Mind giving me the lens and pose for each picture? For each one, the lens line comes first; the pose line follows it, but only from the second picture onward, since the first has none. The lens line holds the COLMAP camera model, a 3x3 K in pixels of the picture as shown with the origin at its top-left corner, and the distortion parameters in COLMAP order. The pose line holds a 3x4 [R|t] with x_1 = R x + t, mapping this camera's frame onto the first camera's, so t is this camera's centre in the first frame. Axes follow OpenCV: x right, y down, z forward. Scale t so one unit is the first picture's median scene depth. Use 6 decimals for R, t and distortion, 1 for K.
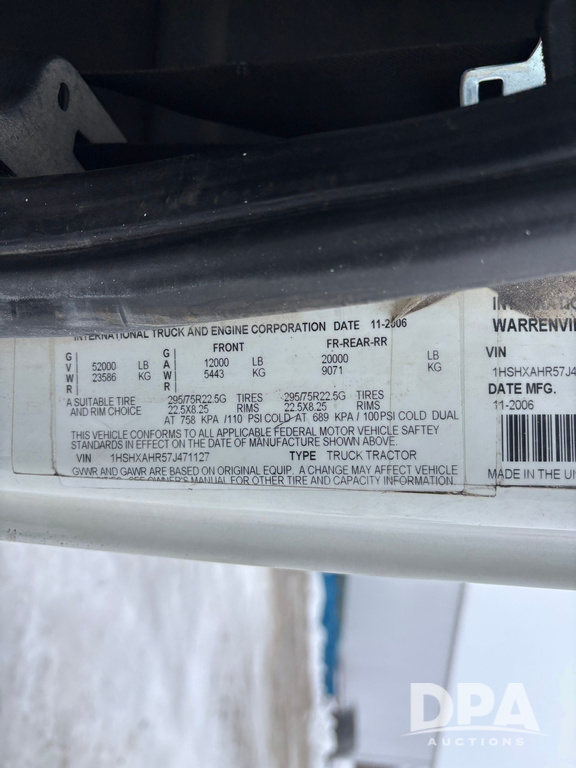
lens RADIAL K [[544.8, 0, 287.2], [0, 544.8, 370.8], [0, 0, 1]] dist [-0.026118, -0.002942]
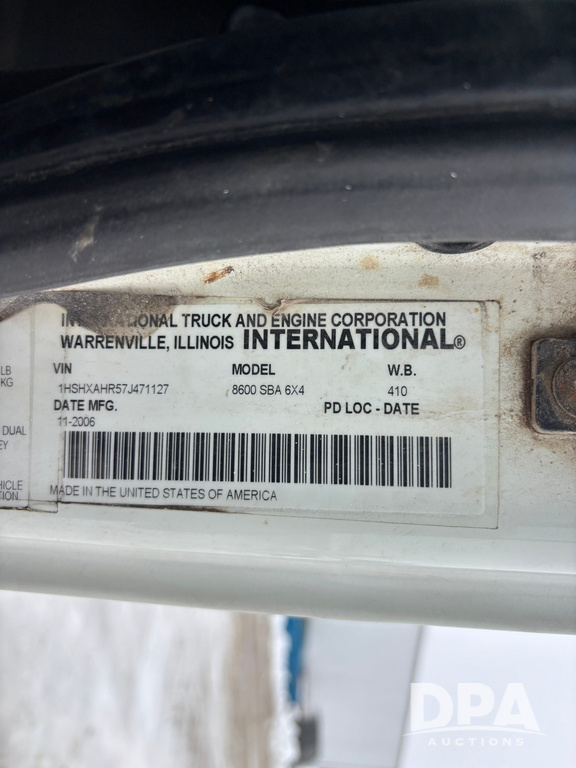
lens RADIAL K [[544.8, 0, 287.2], [0, 544.8, 370.8], [0, 0, 1]] dist [-0.026118, -0.002942]
pose [[0.999669, 0.014462, 0.021289, 0.779968], [-0.014261, 0.999852, -0.009586, -0.026510], [-0.021425, 0.009279, 0.999727, -0.010109]]
